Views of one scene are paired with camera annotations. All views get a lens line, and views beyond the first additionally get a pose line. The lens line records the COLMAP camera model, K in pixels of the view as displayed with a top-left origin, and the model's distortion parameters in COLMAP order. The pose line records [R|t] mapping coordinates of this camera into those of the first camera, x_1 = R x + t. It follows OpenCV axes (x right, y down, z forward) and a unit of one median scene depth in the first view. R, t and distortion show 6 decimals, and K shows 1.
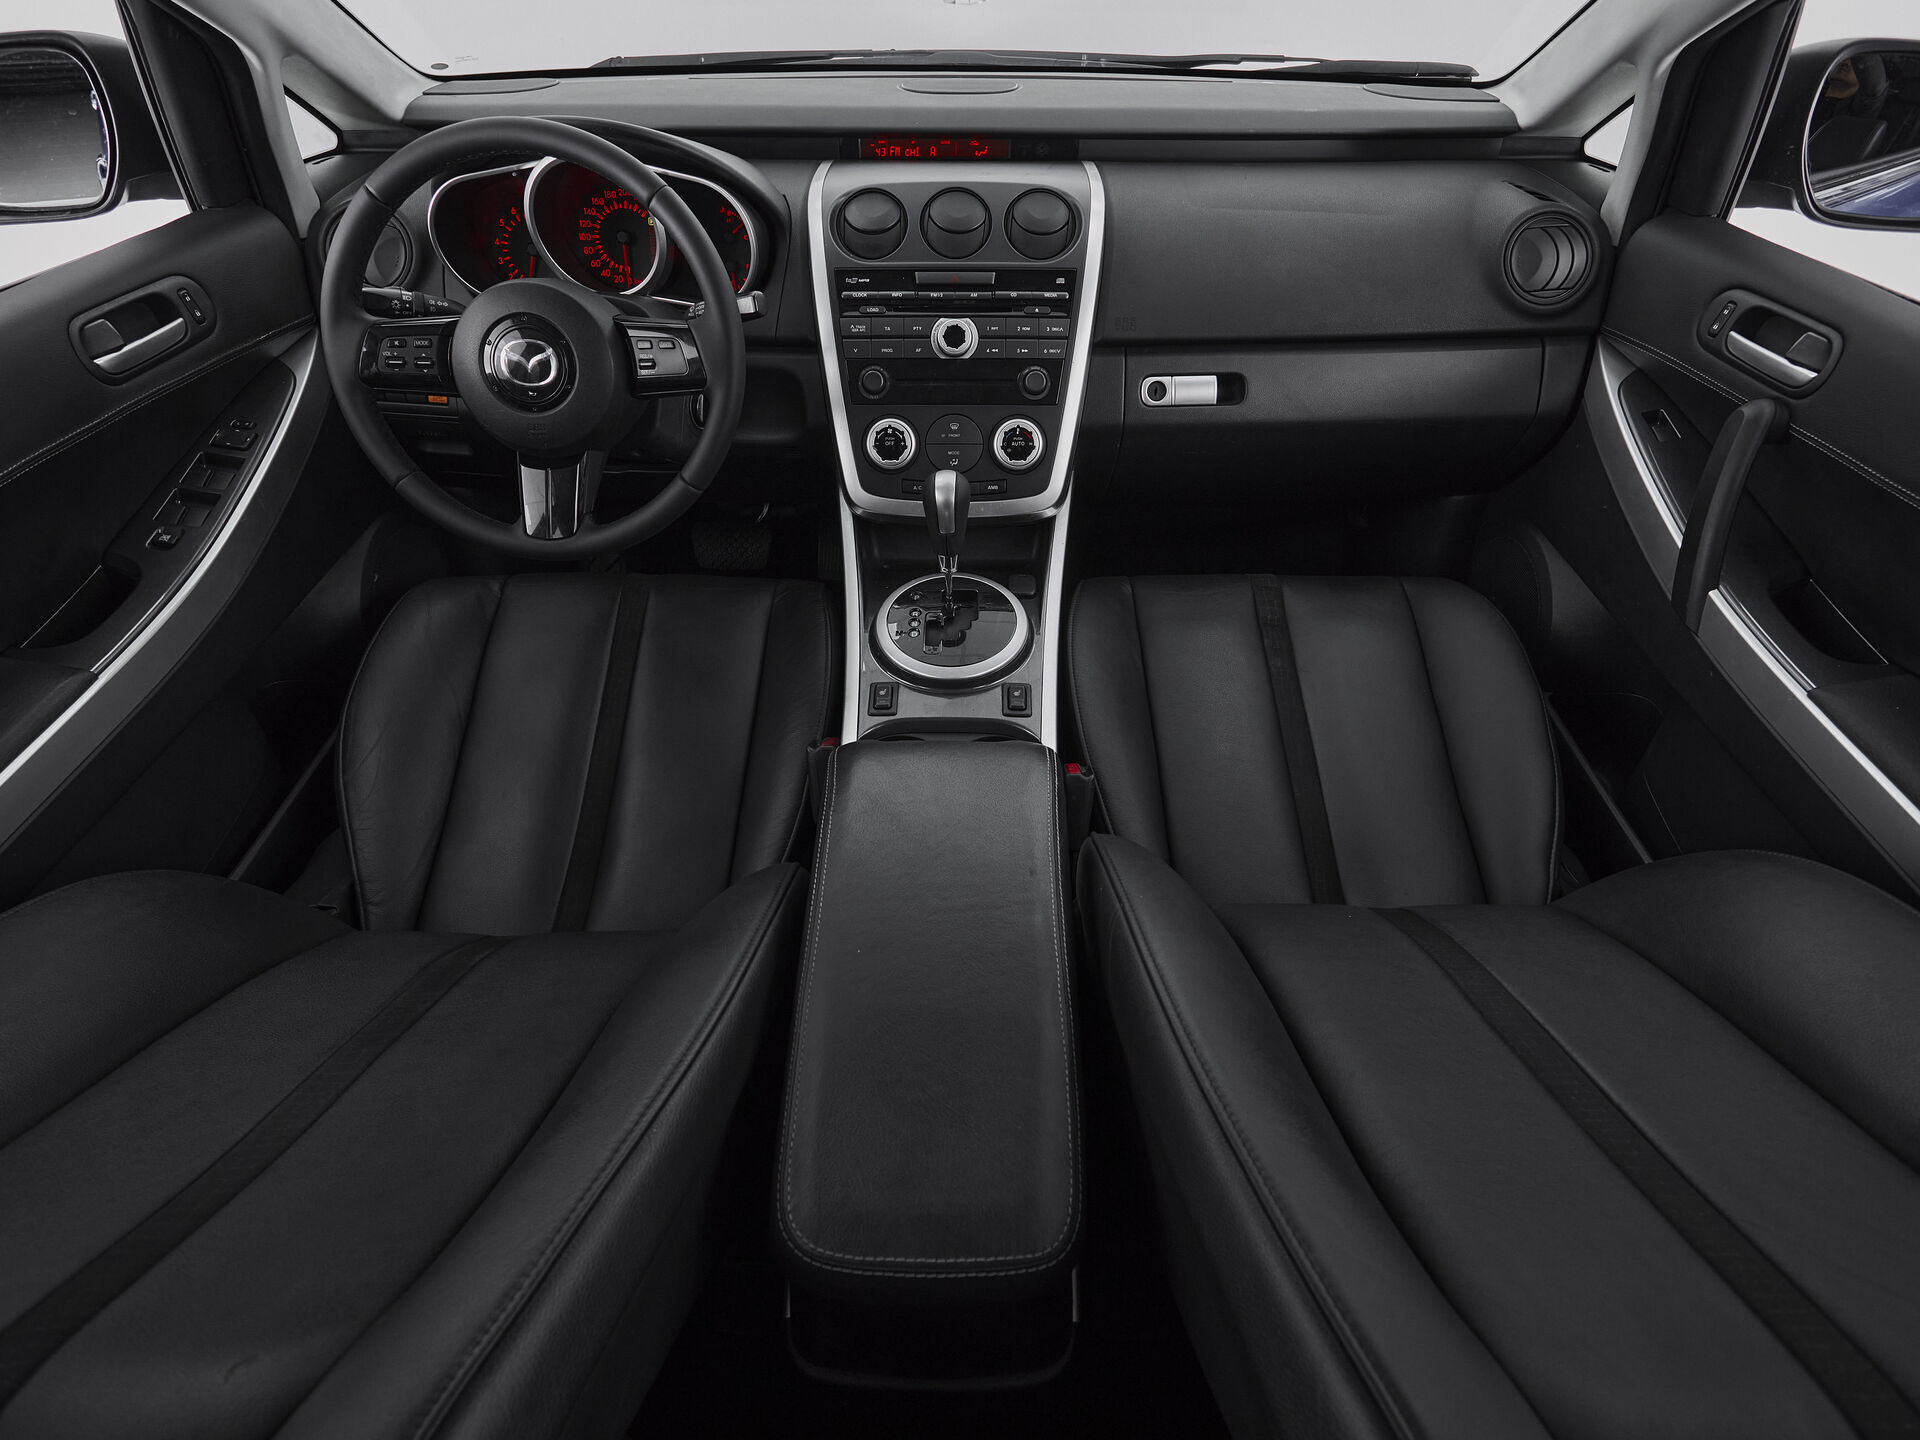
lens RADIAL K [[1057.3, 0, 956.9], [0, 1057.3, 718.7], [0, 0, 1]] dist [0.000971, -0.002345]
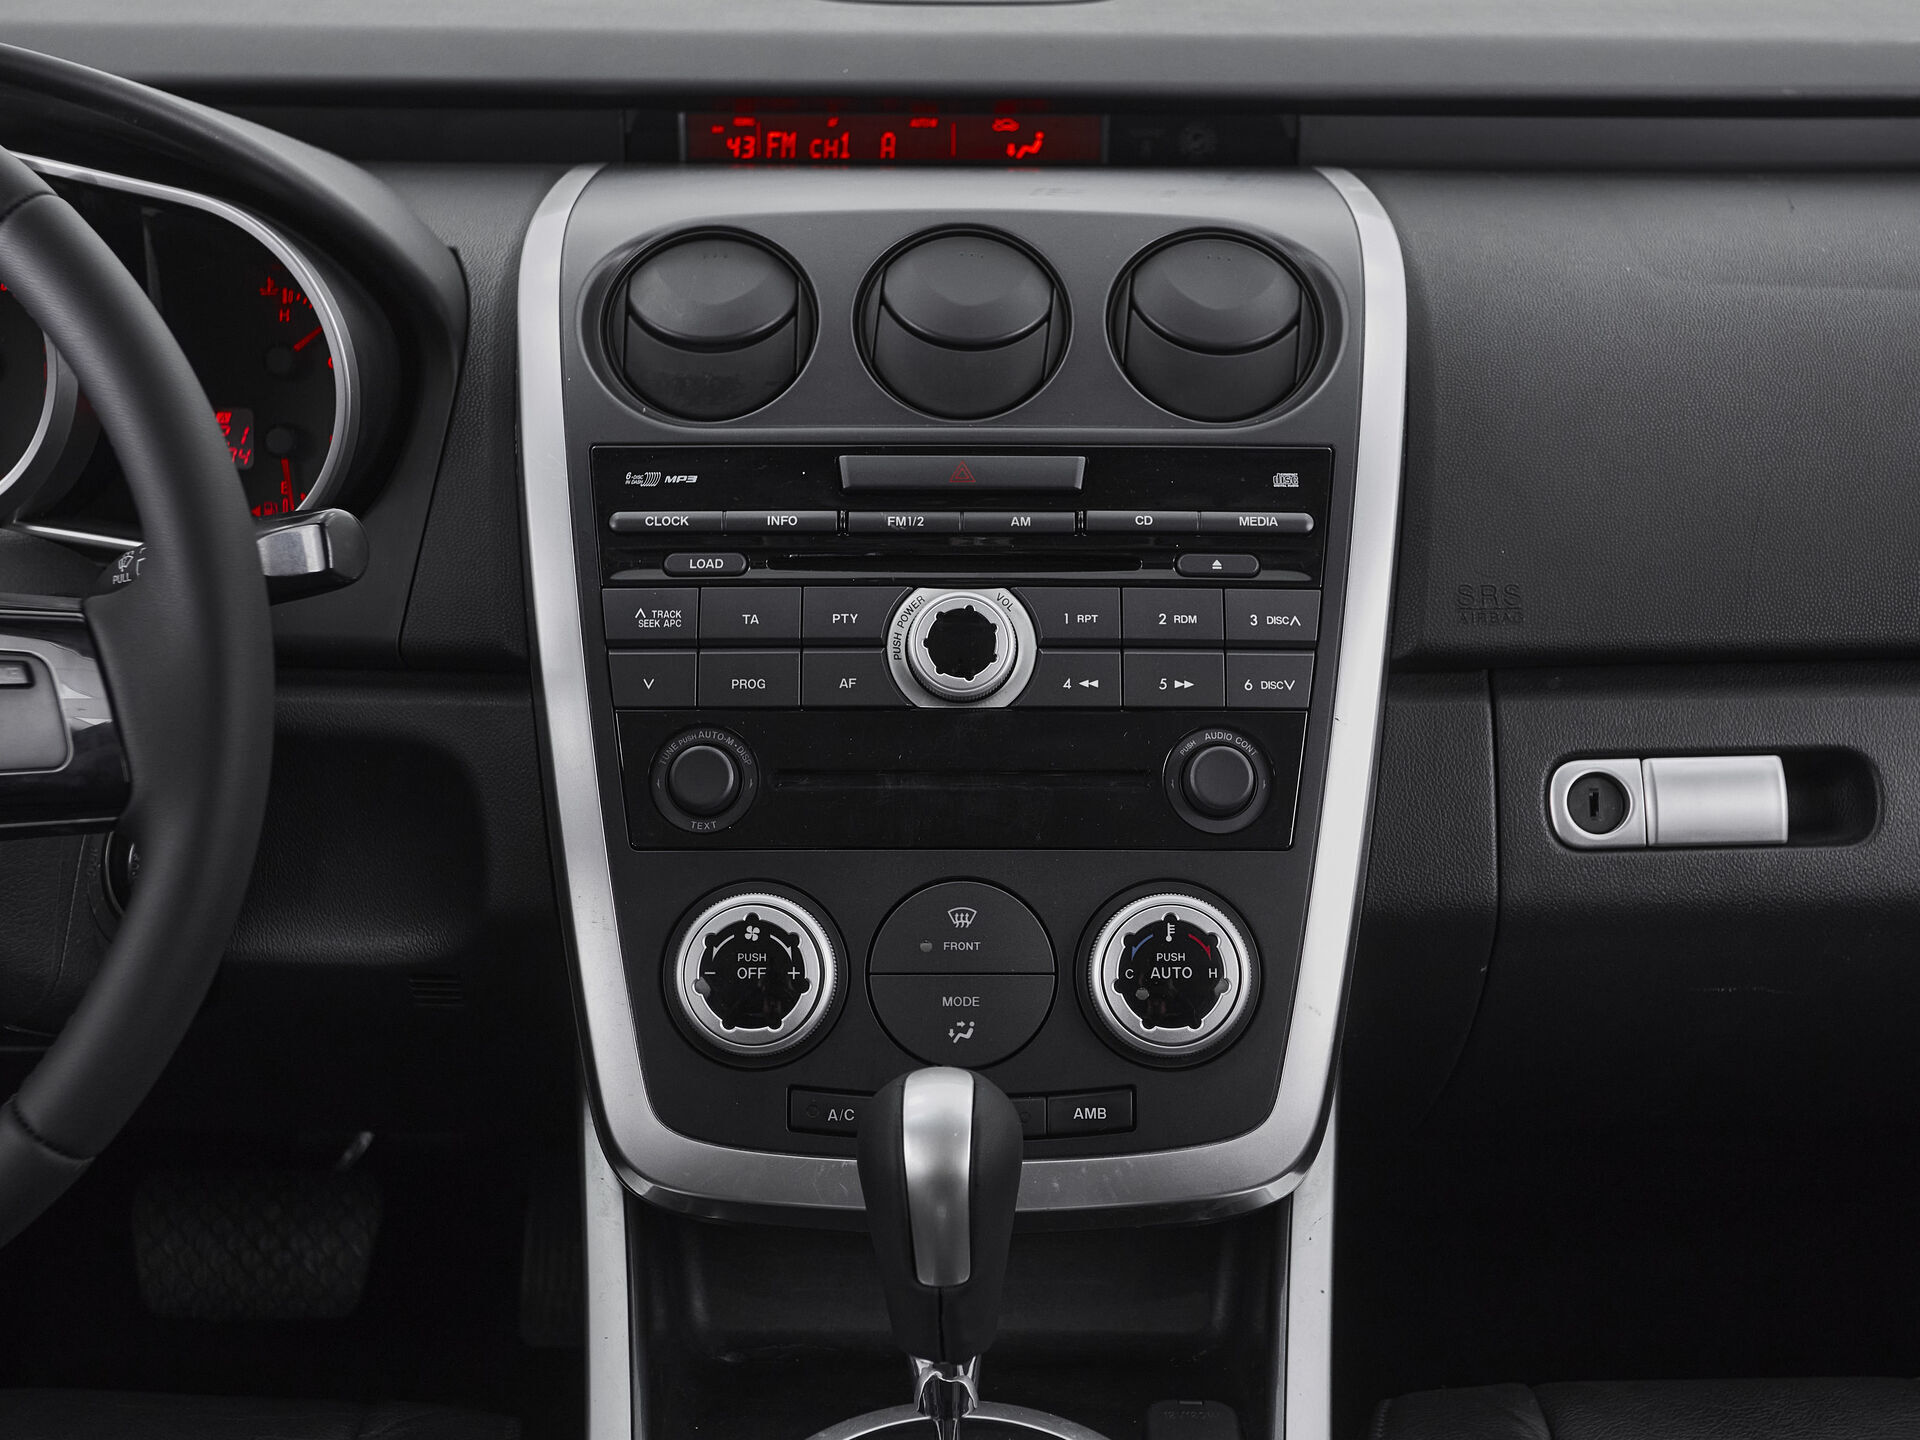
lens RADIAL K [[2715.3, 0, 963.7], [0, 2715.3, 671.5], [0, 0, 1]] dist [0.023302, 0.000000]
pose [[0.999854, -0.001134, 0.017028, -0.015416], [0.006575, 0.946355, -0.323062, -0.088809], [-0.015748, 0.323127, 0.946225, 0.228668]]
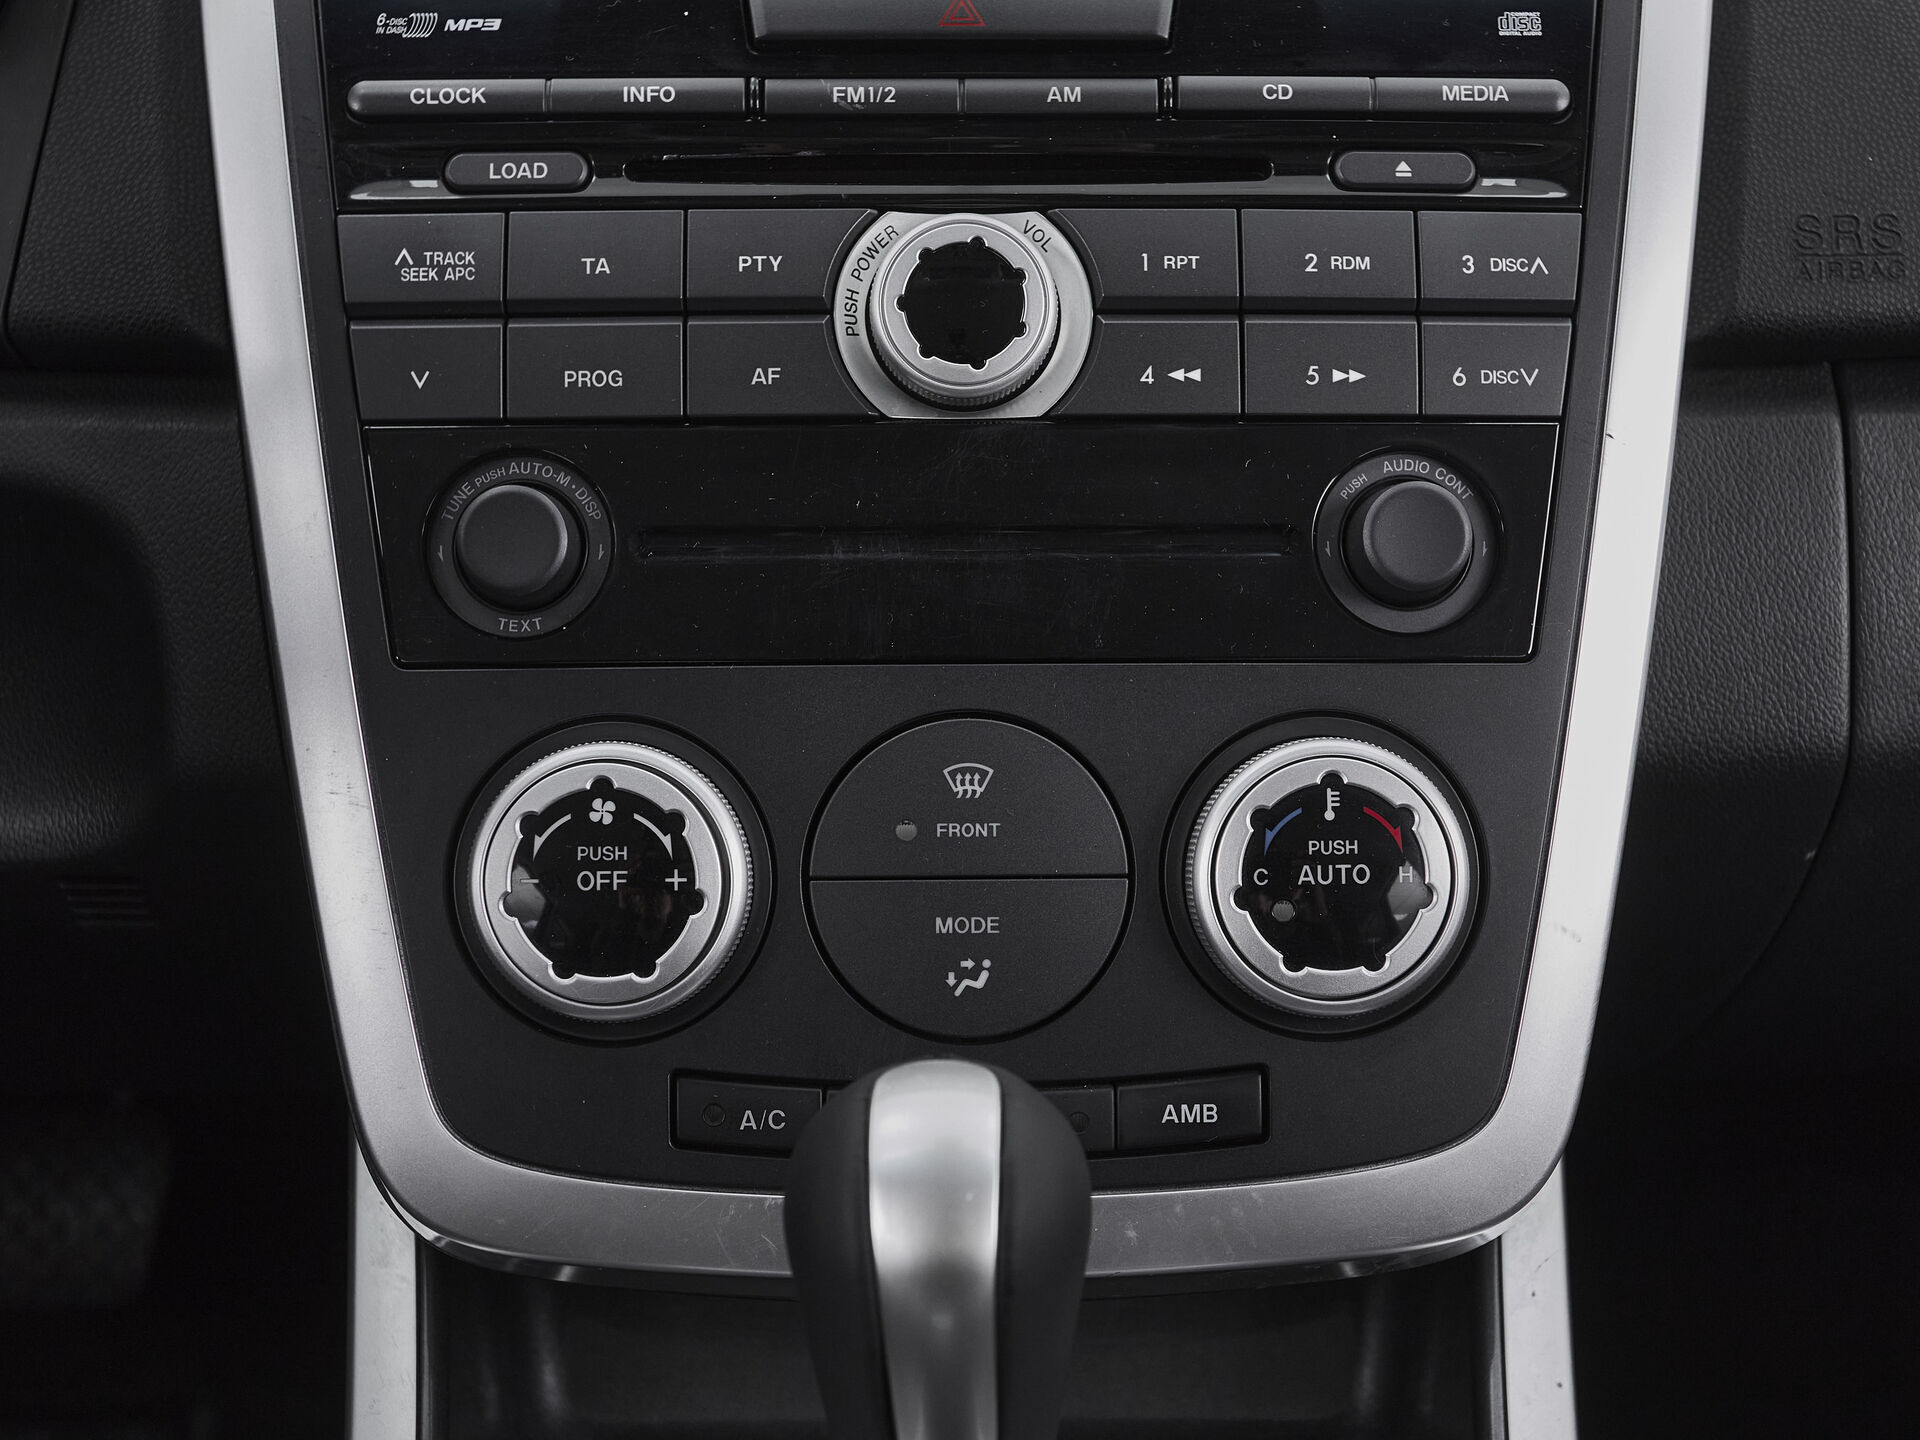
lens RADIAL K [[2715.3, 0, 962.0], [0, 2715.3, 802.2], [0, 0, 1]] dist [0.023302, 0.000000]
pose [[0.999482, -0.010049, 0.030573, -0.017577], [0.016513, 0.975551, -0.219153, -0.173198], [-0.027623, 0.219544, 0.975211, 0.556467]]
